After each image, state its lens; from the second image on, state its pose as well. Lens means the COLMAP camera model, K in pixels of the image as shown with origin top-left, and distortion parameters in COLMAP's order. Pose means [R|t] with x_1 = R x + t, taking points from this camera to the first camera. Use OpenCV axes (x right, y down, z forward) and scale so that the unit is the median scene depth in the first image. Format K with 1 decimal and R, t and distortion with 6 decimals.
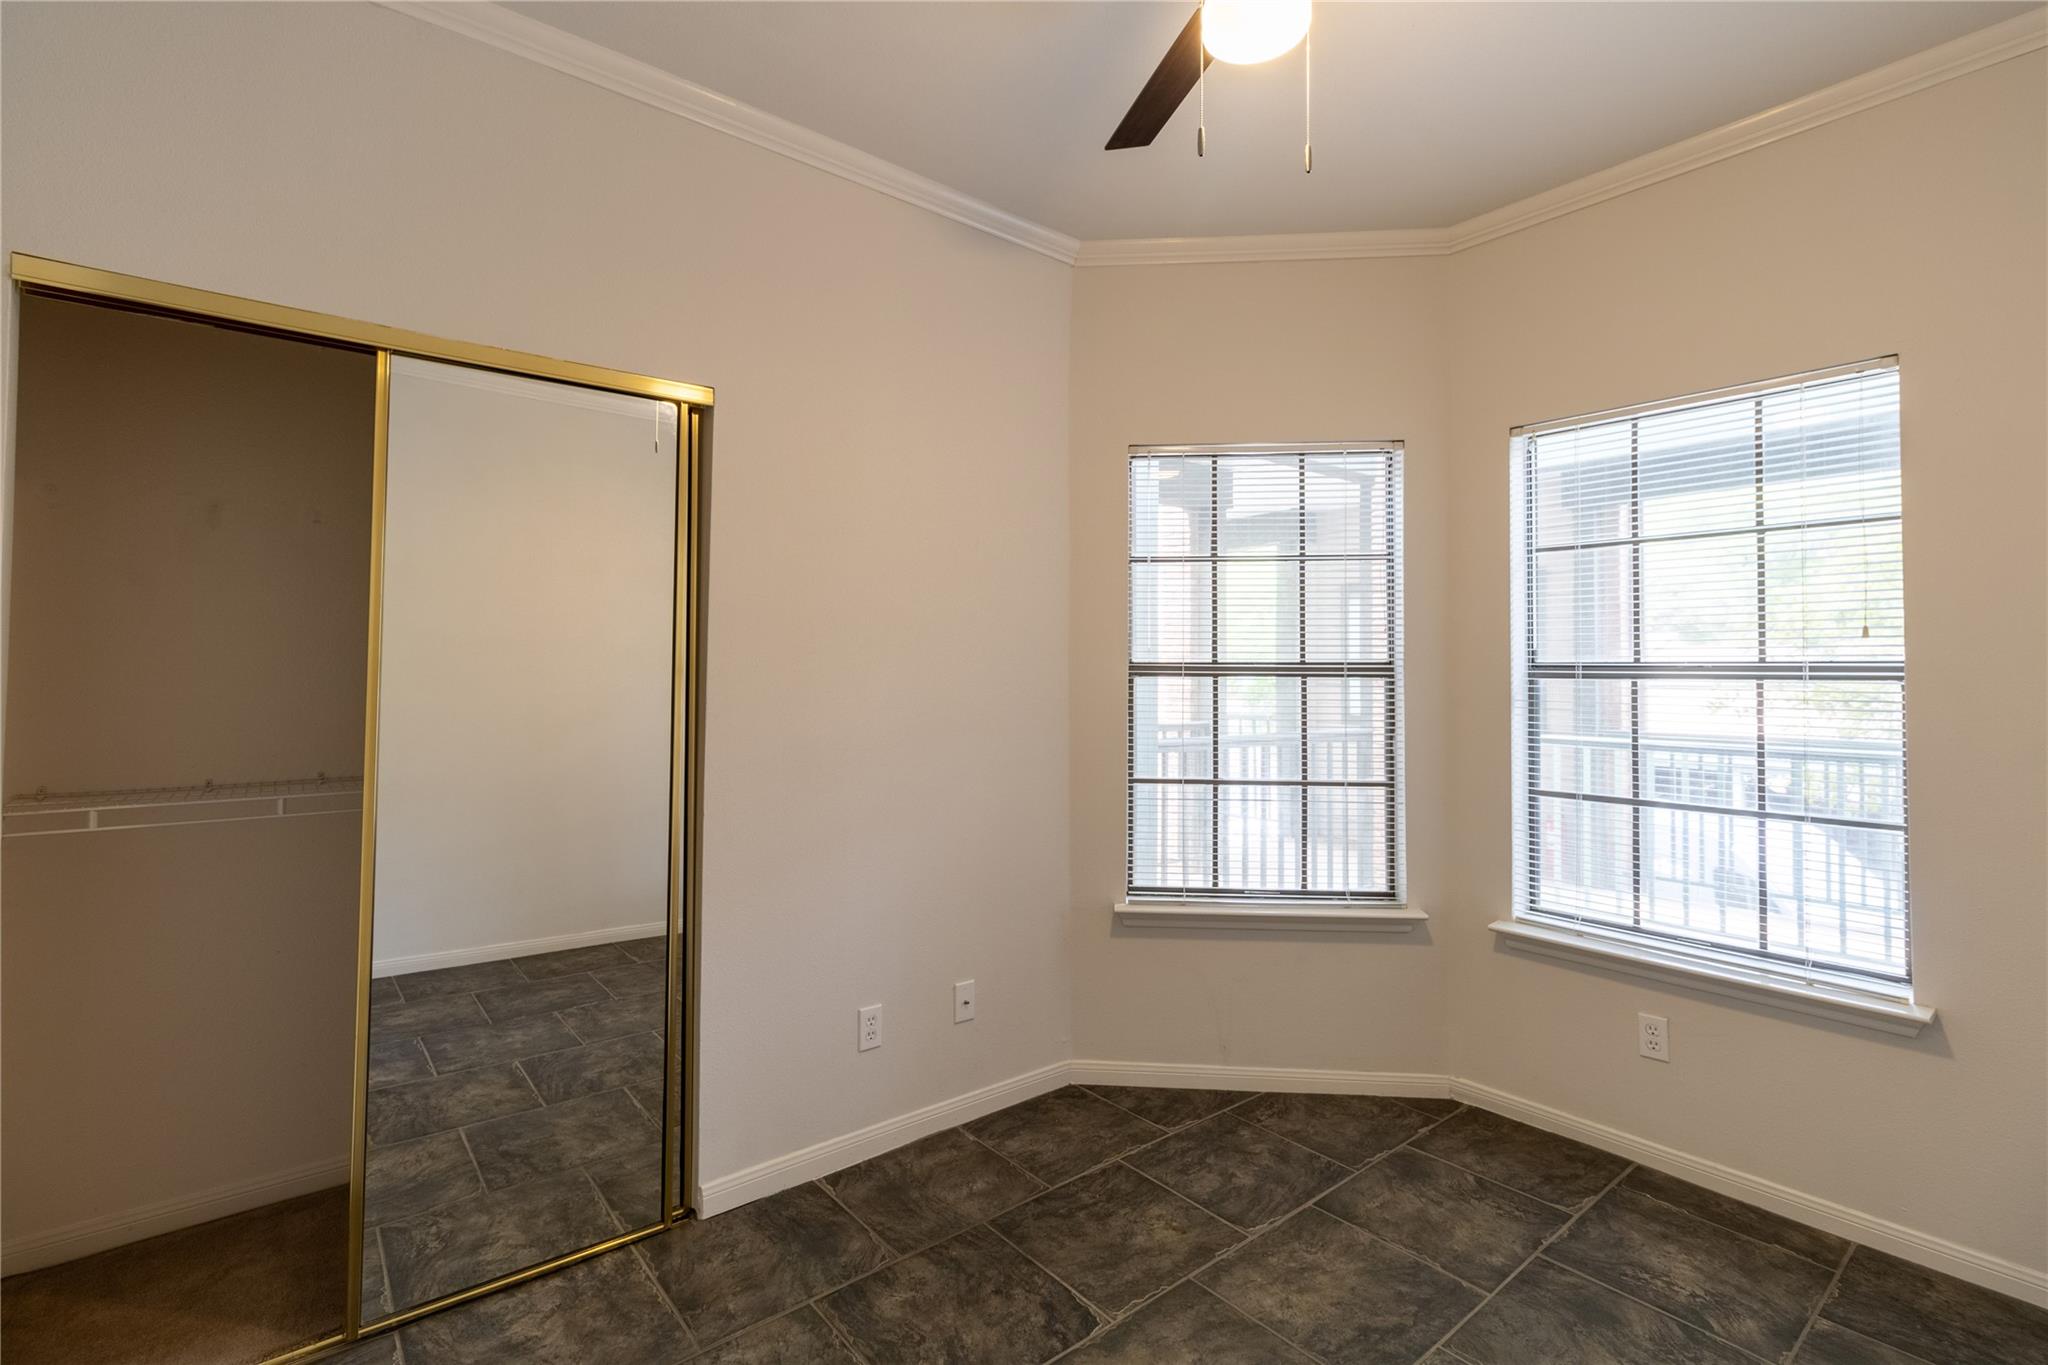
lens RADIAL K [[951.9, 0, 1037.7], [0, 951.9, 651.8], [0, 0, 1]] dist [0.001173, 0.000435]
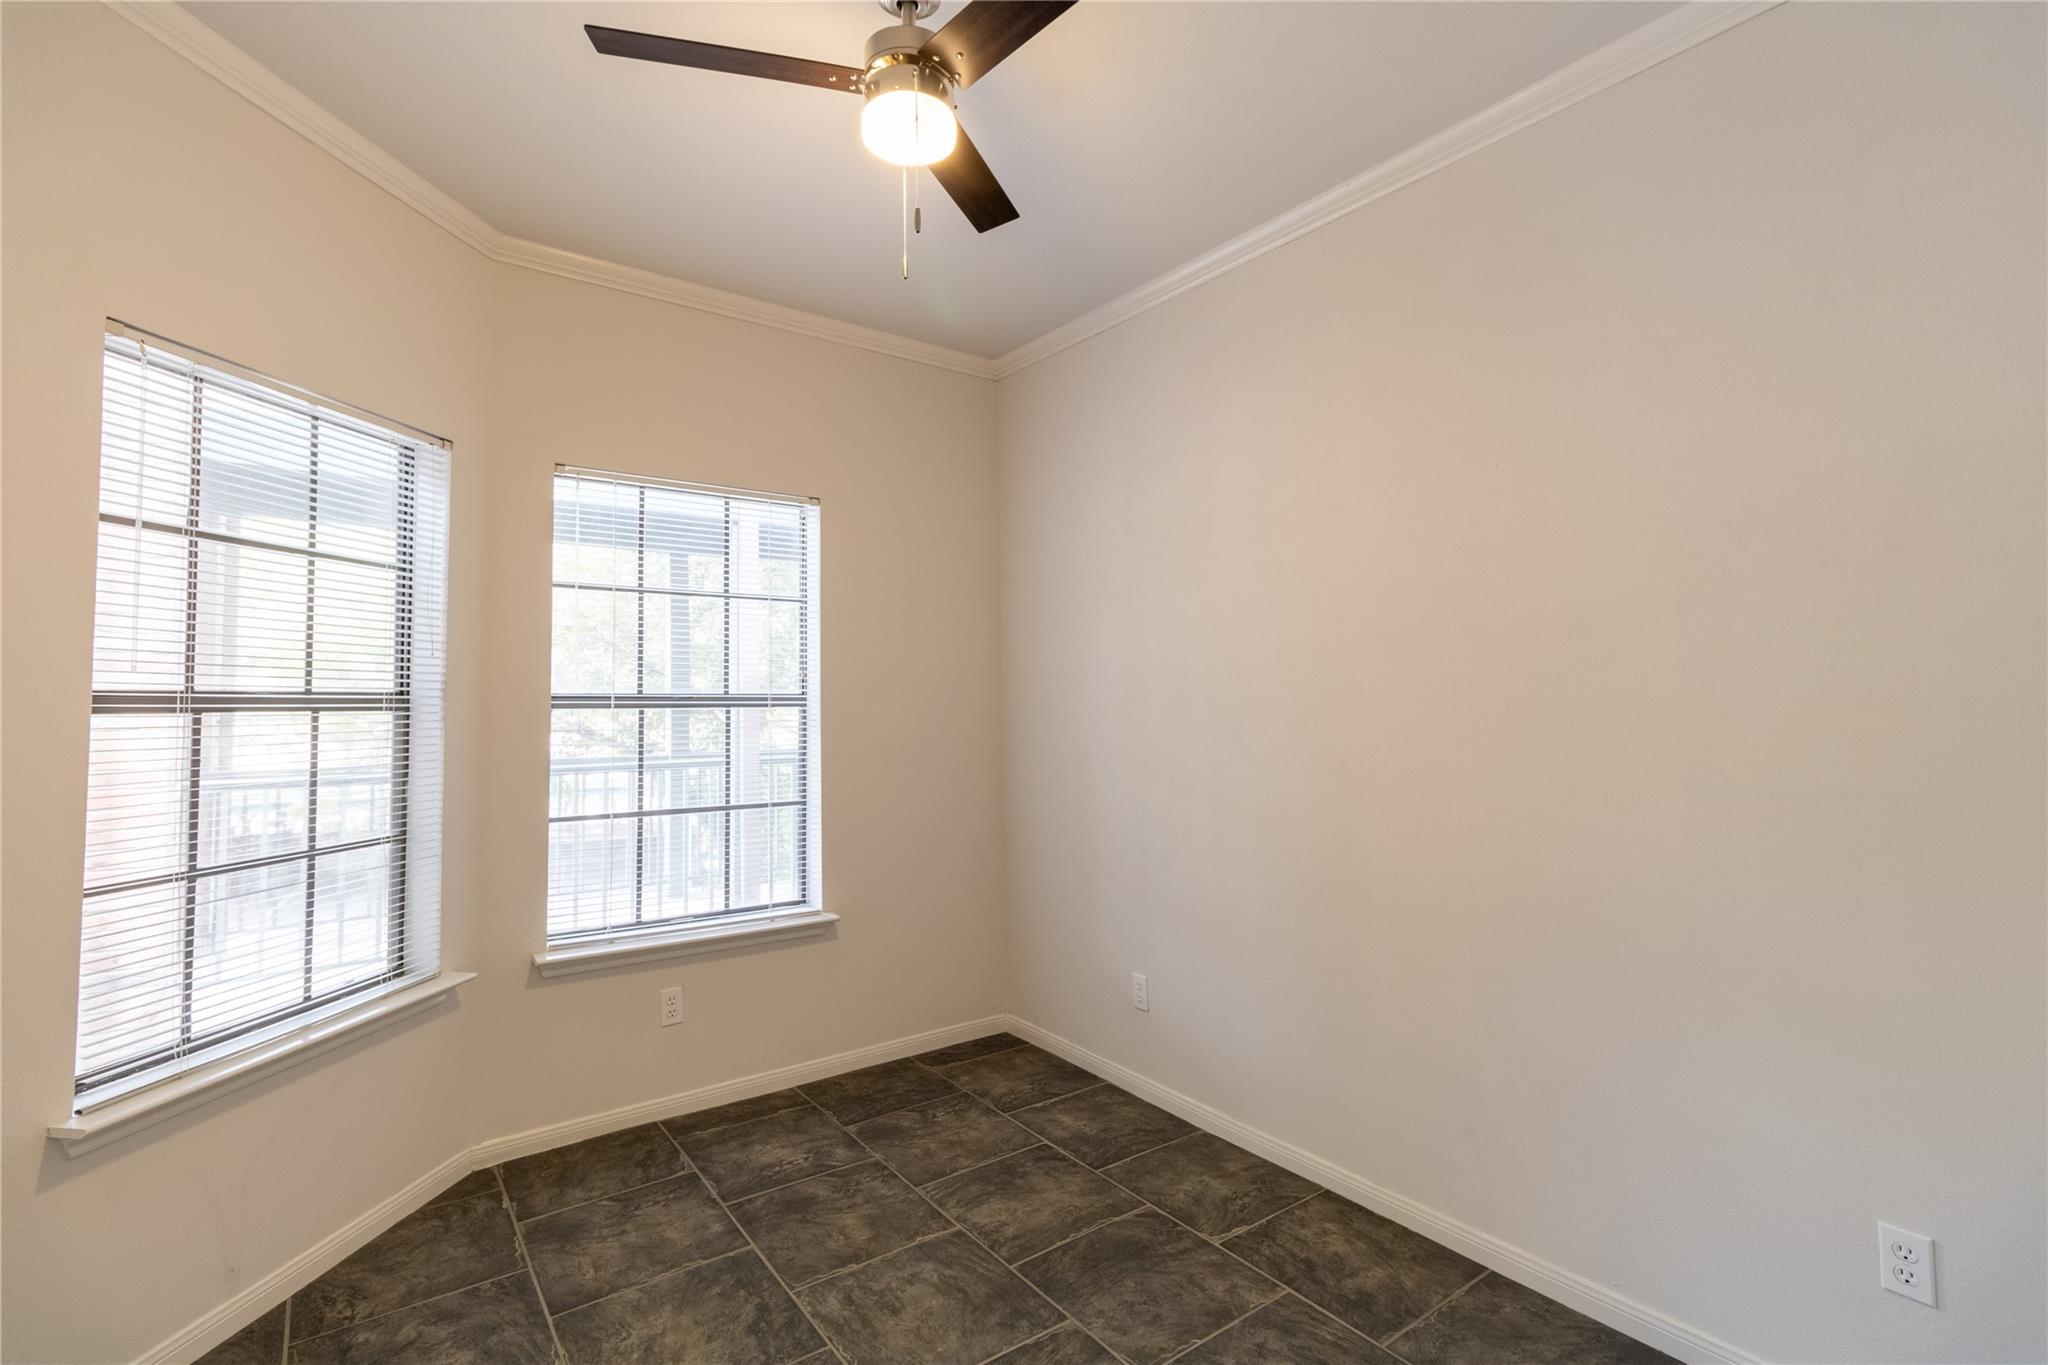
lens RADIAL K [[951.9, 0, 1037.7], [0, 951.9, 651.8], [0, 0, 1]] dist [0.001173, 0.000435]
pose [[0.046131, 0.047061, 0.997826, -0.522312], [-0.016184, 0.998794, -0.046358, 0.006071], [-0.998804, -0.014010, 0.046837, 0.464826]]
